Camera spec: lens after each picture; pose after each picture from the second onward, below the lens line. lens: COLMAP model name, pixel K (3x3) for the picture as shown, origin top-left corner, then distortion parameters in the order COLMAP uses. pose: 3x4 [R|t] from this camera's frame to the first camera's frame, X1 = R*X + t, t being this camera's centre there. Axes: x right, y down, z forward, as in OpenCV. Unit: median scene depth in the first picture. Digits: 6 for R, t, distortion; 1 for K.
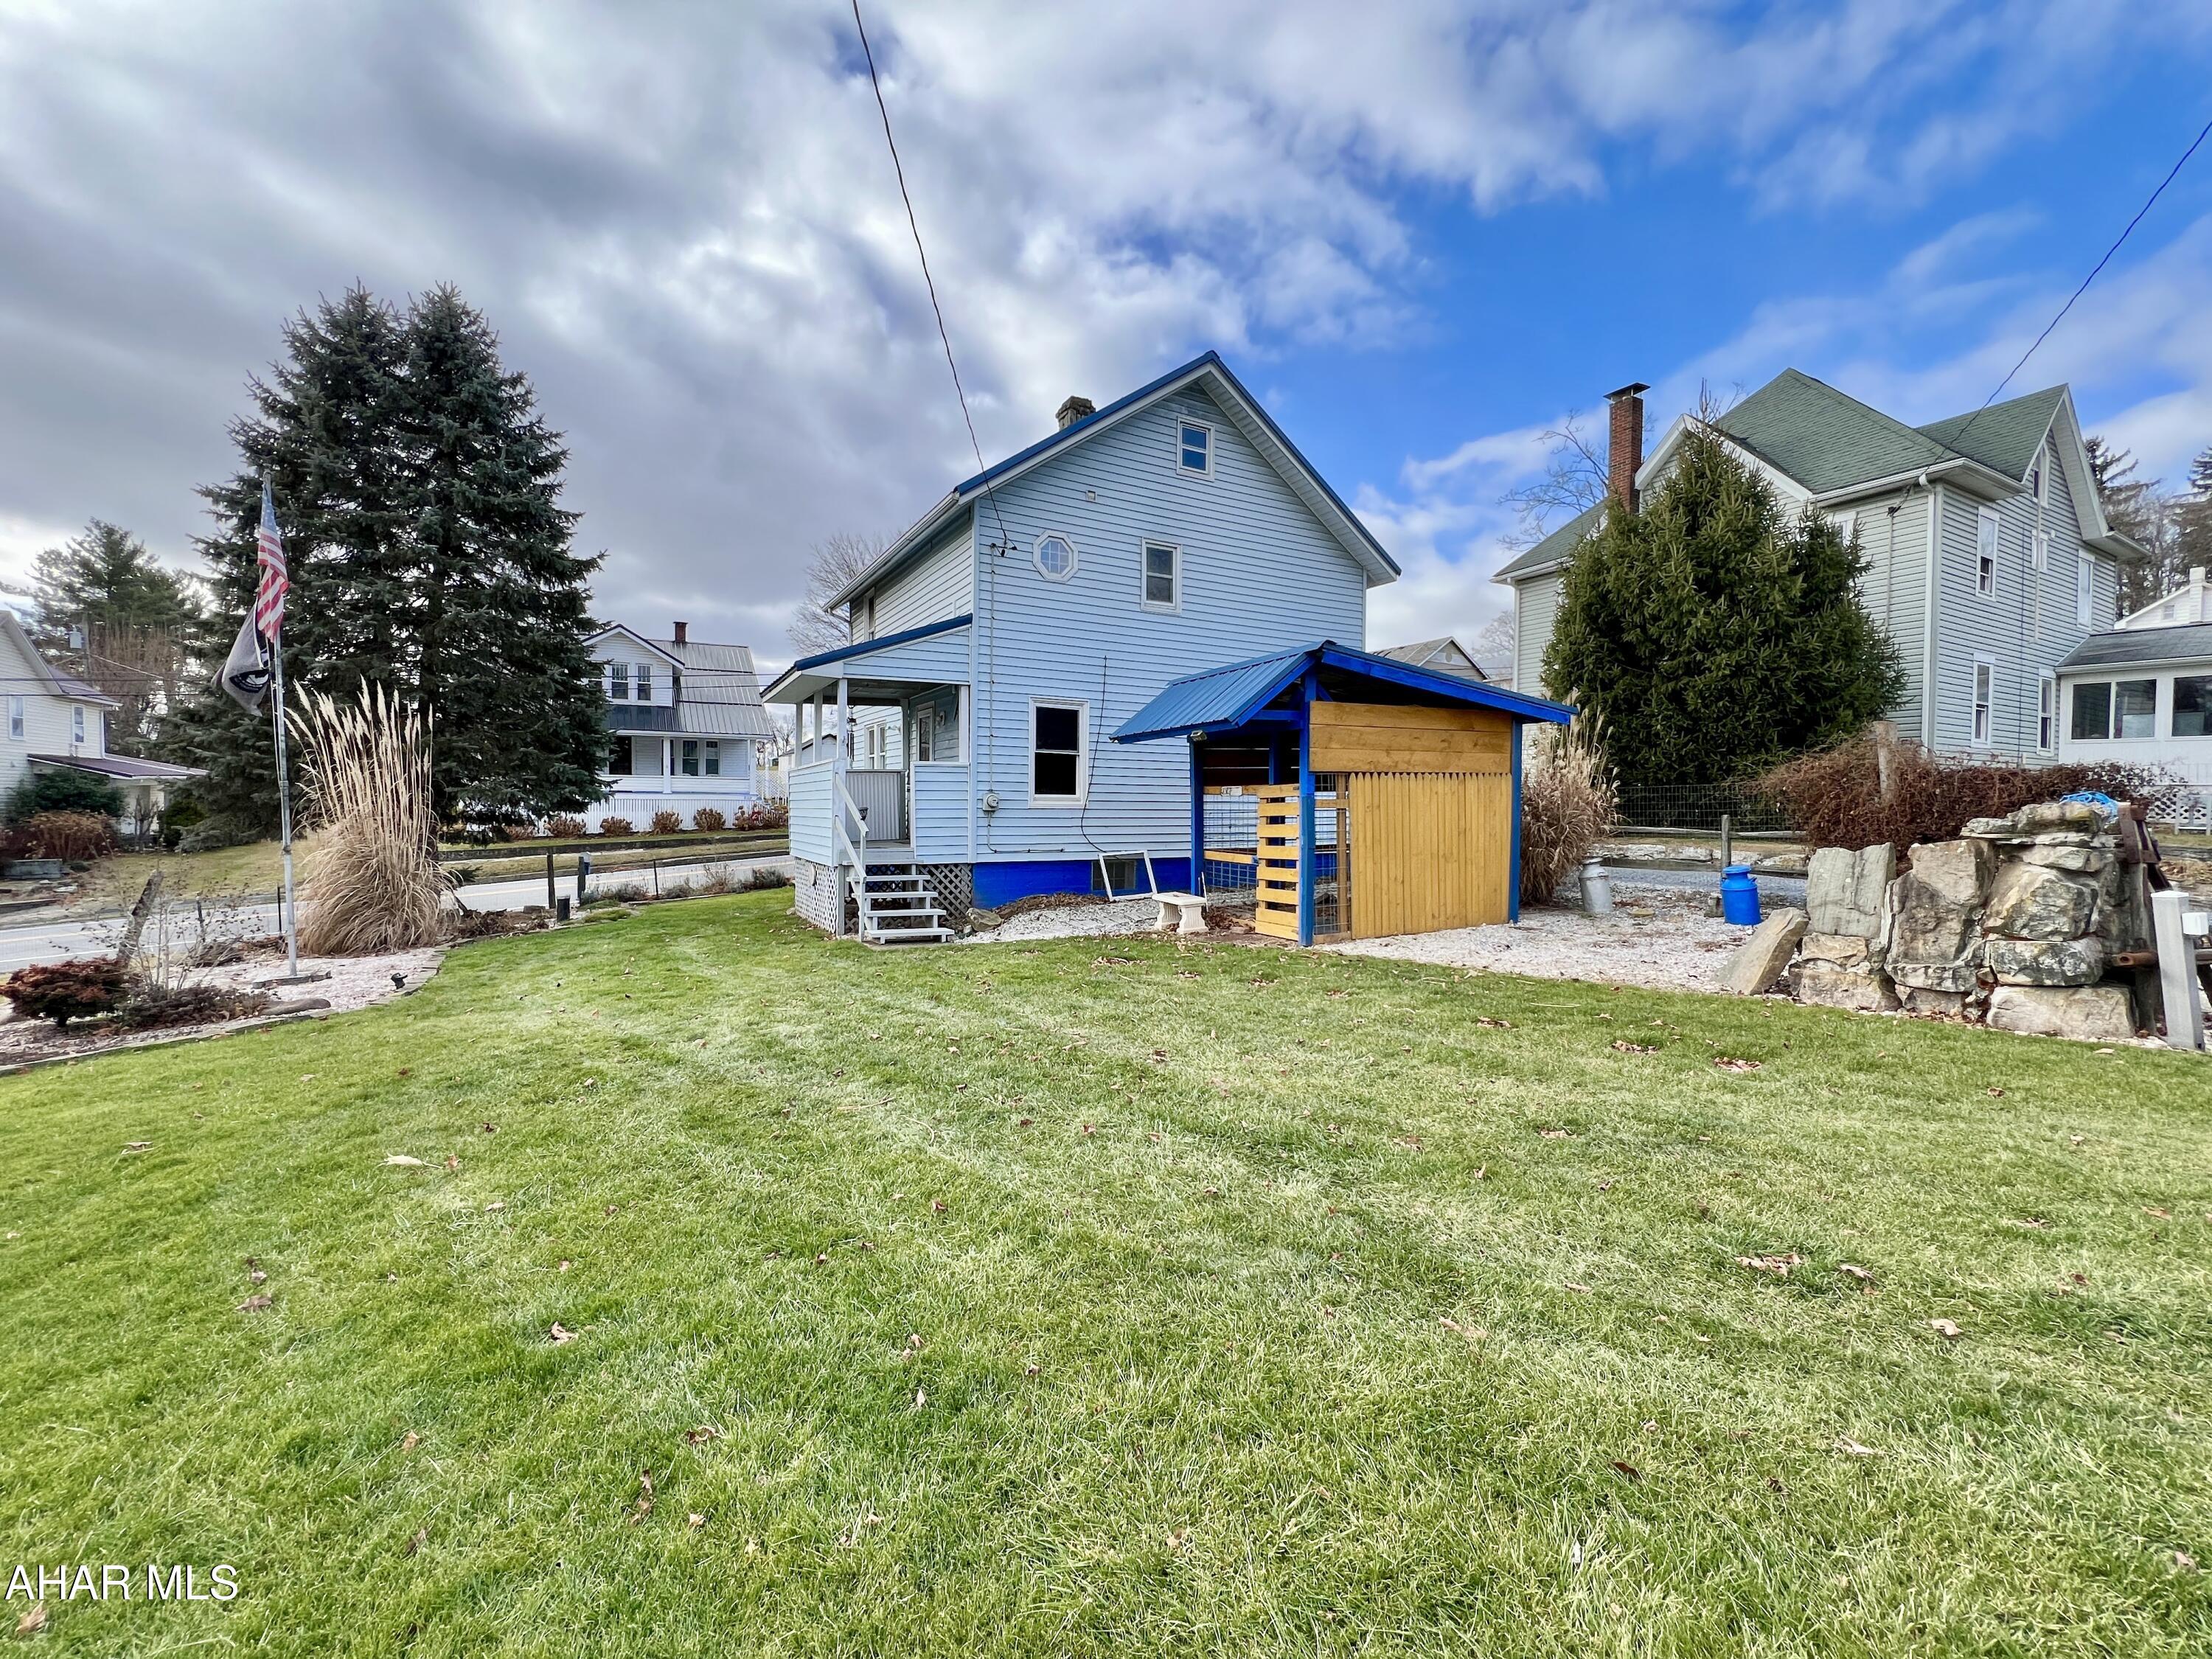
lens RADIAL K [[880.9, 0, 1094.0], [0, 880.9, 825.2], [0, 0, 1]] dist [-0.000345, -0.000024]
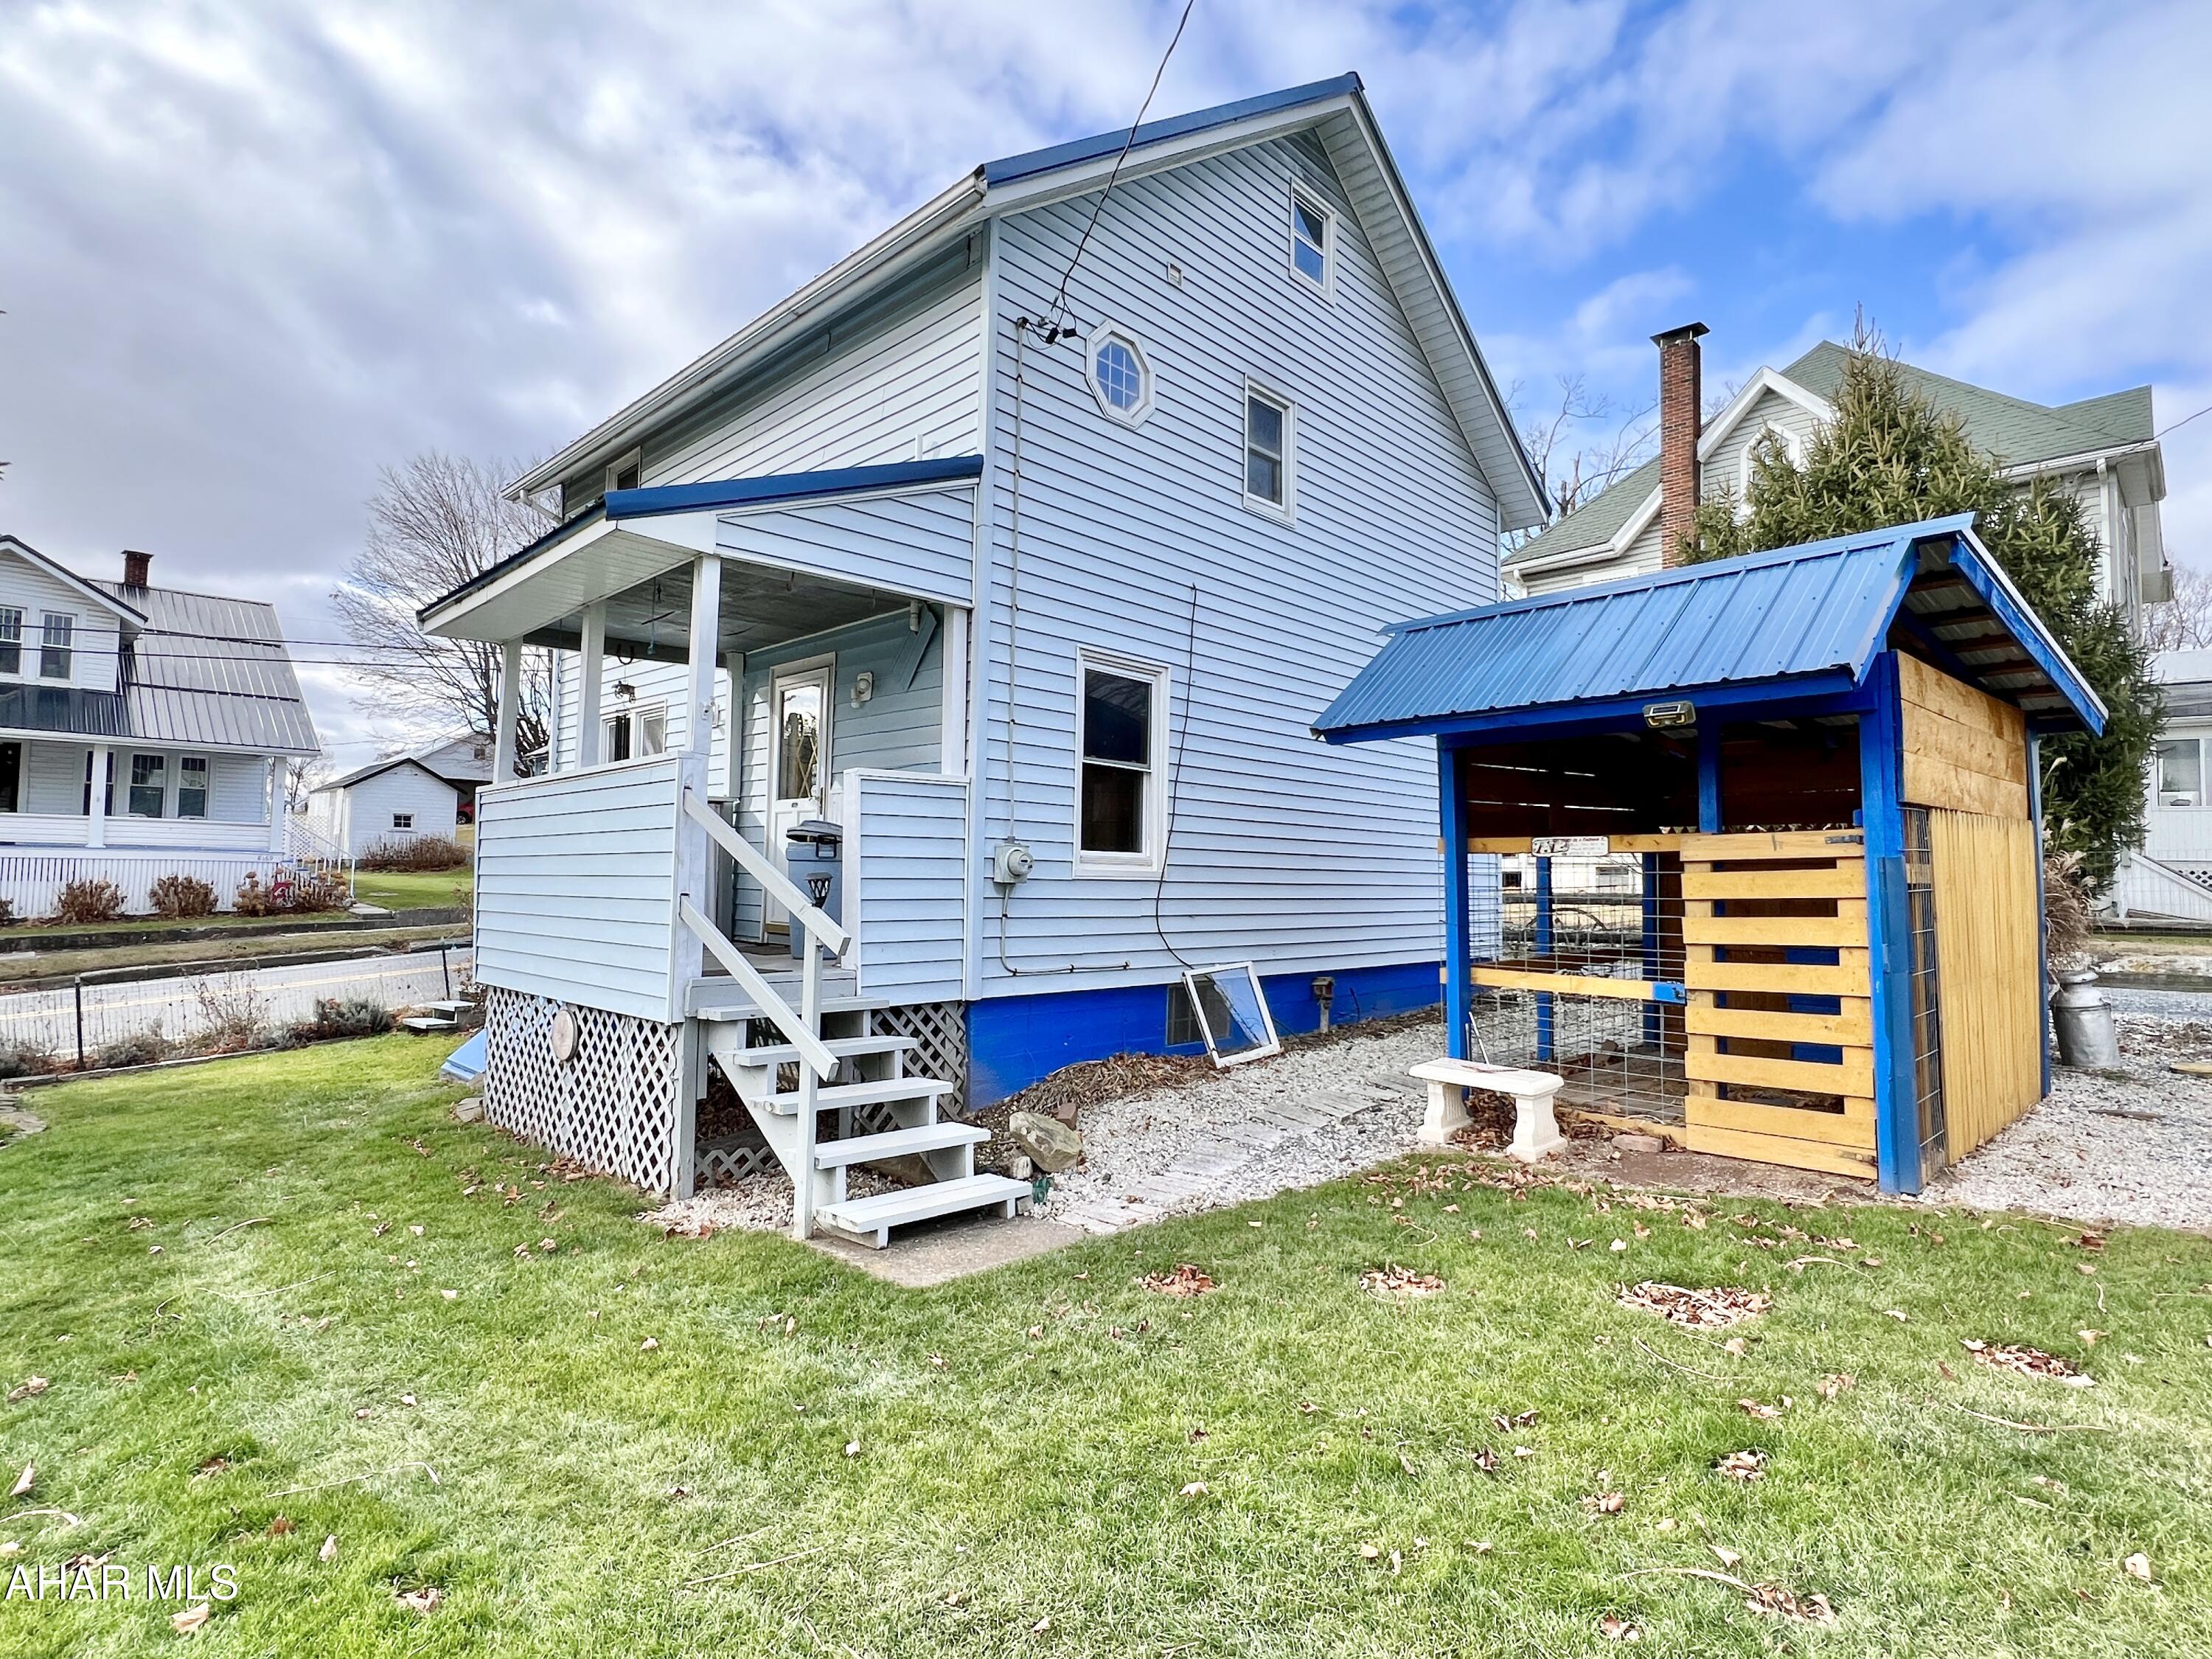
lens RADIAL K [[1116.3, 0, 1091.9], [0, 1116.3, 823.9], [0, 0, 1]] dist [-0.000164, -0.001656]
pose [[0.957942, 0.021694, 0.286141, -0.228823], [-0.001246, 0.997443, -0.071450, -0.005783], [-0.286959, 0.068088, 0.955520, 0.407261]]
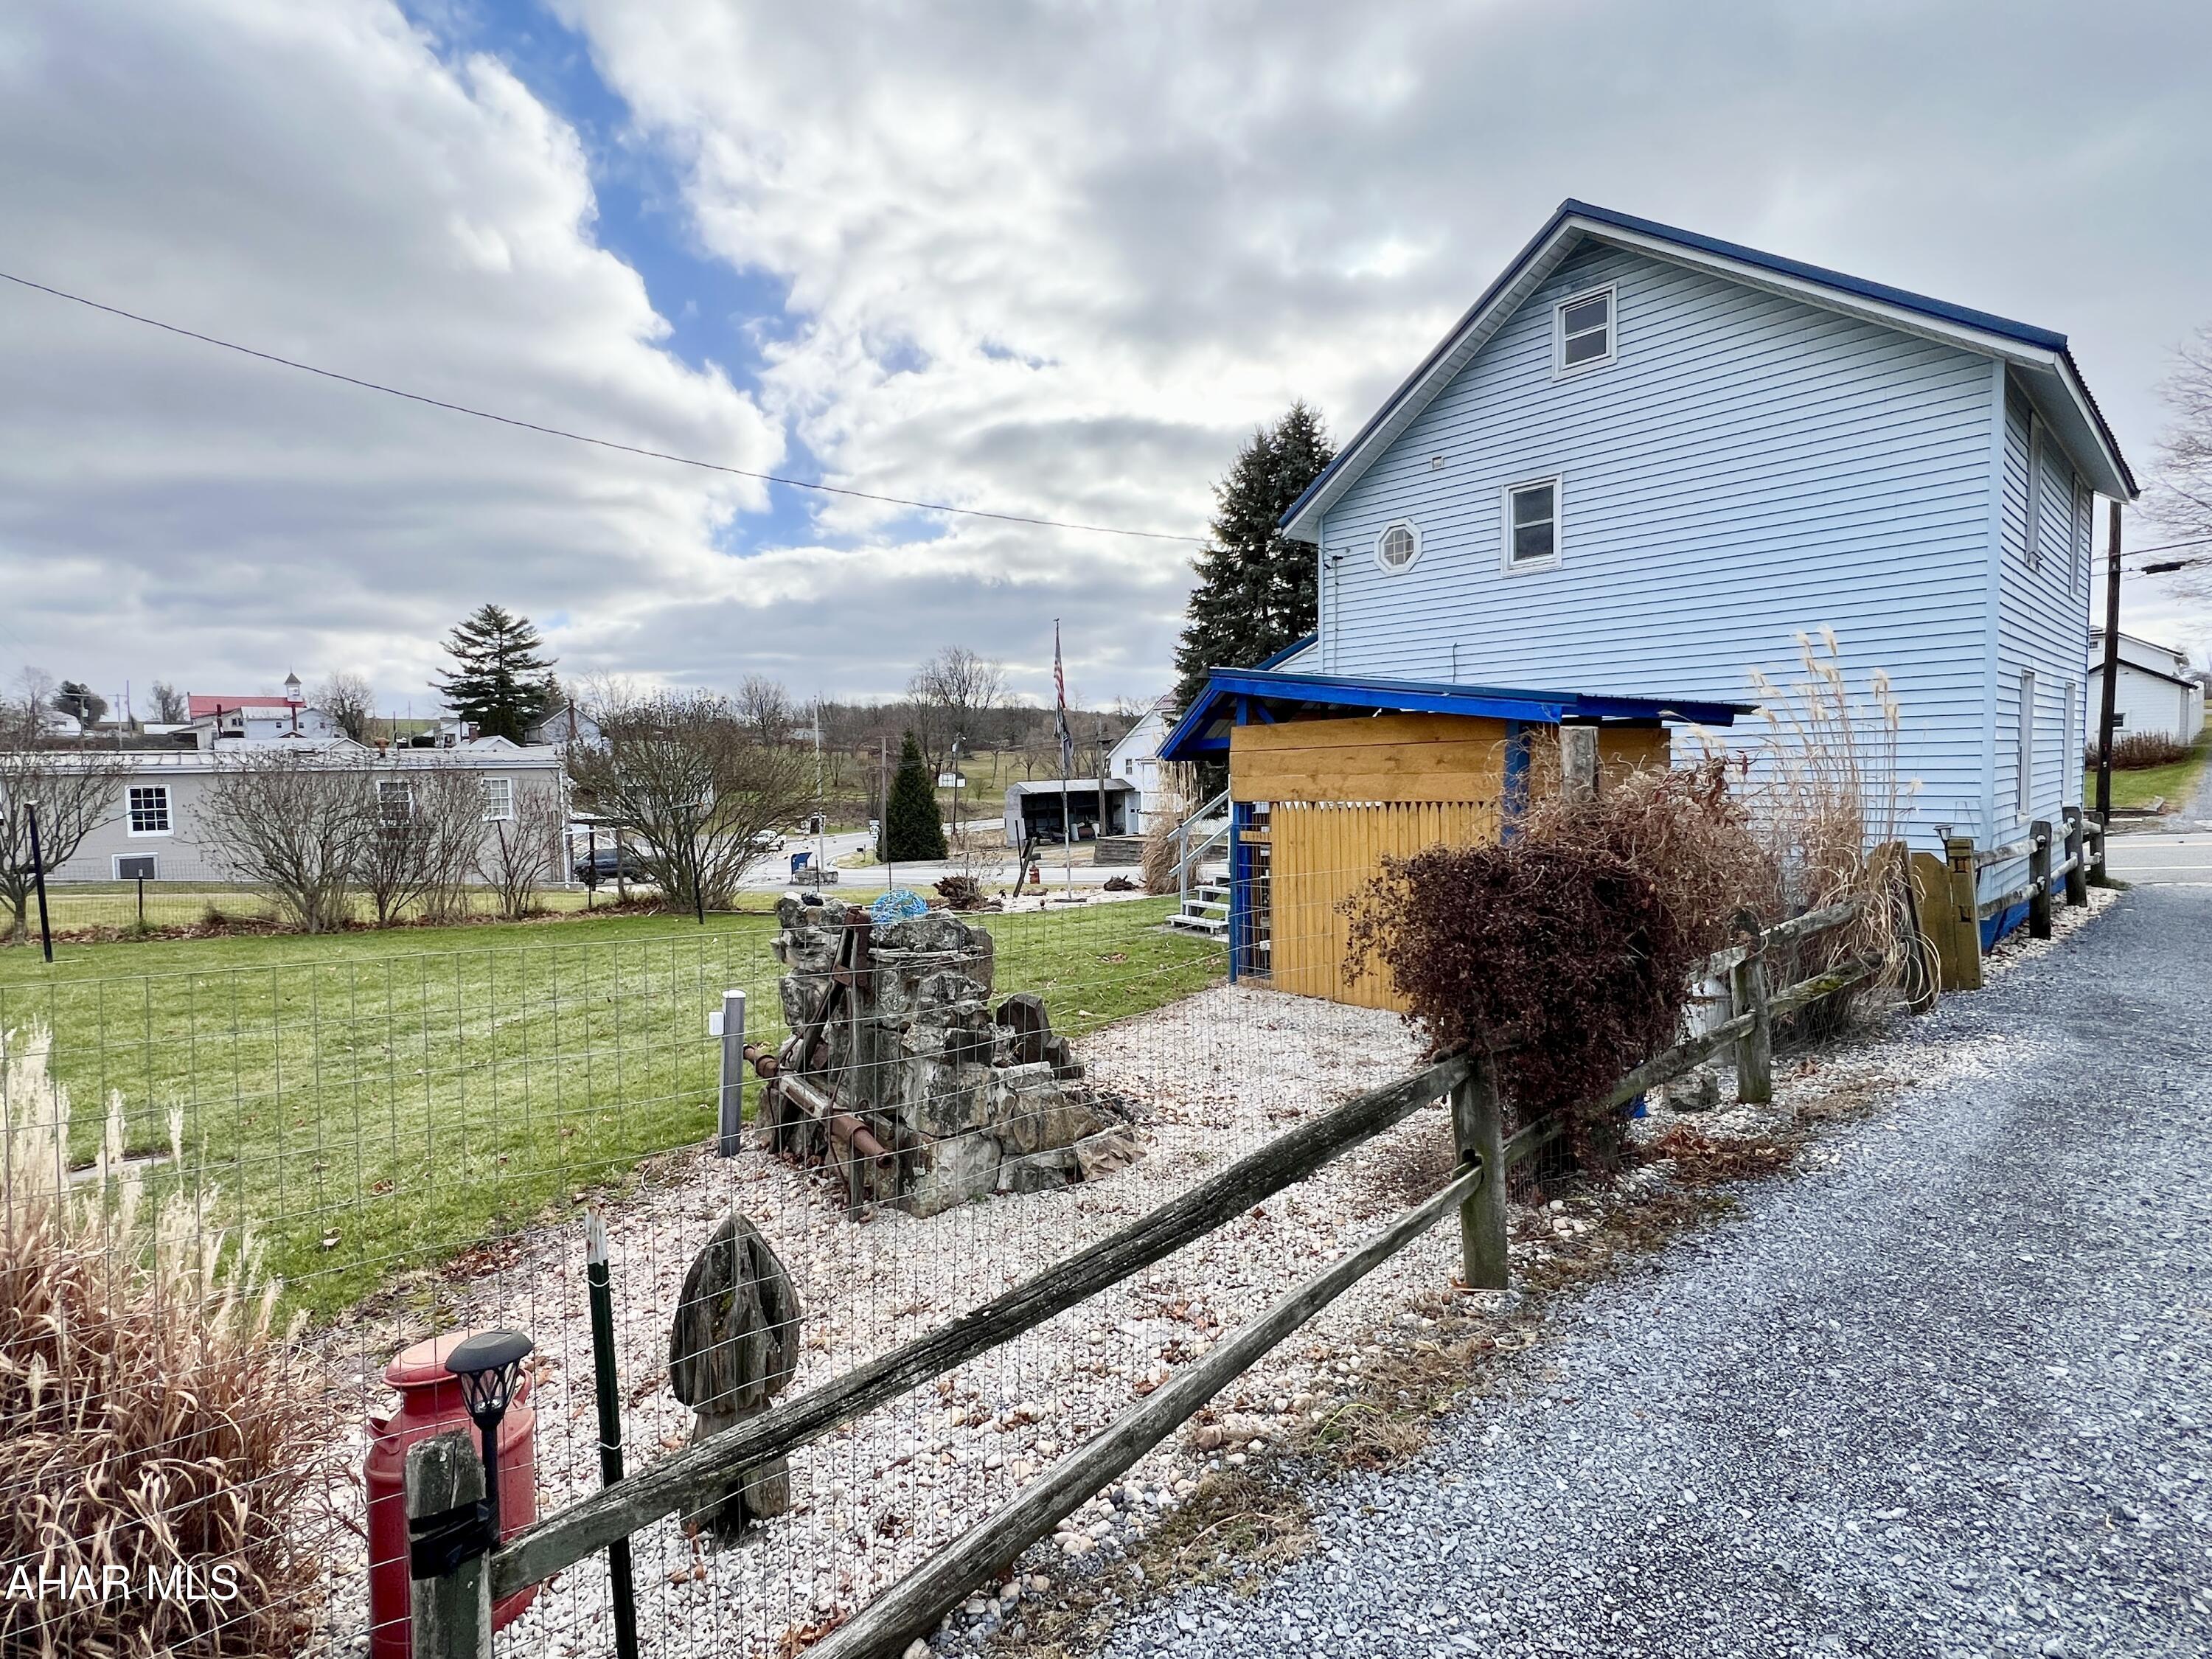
lens RADIAL K [[1036.3, 0, 1101.2], [0, 1036.3, 833.2], [0, 0, 1]] dist [-0.005543, 0.000265]
pose [[0.237639, 0.051488, -0.969988, 0.925925], [-0.000667, 0.998603, 0.052843, -0.060912], [0.971353, -0.011911, 0.237341, 0.425423]]
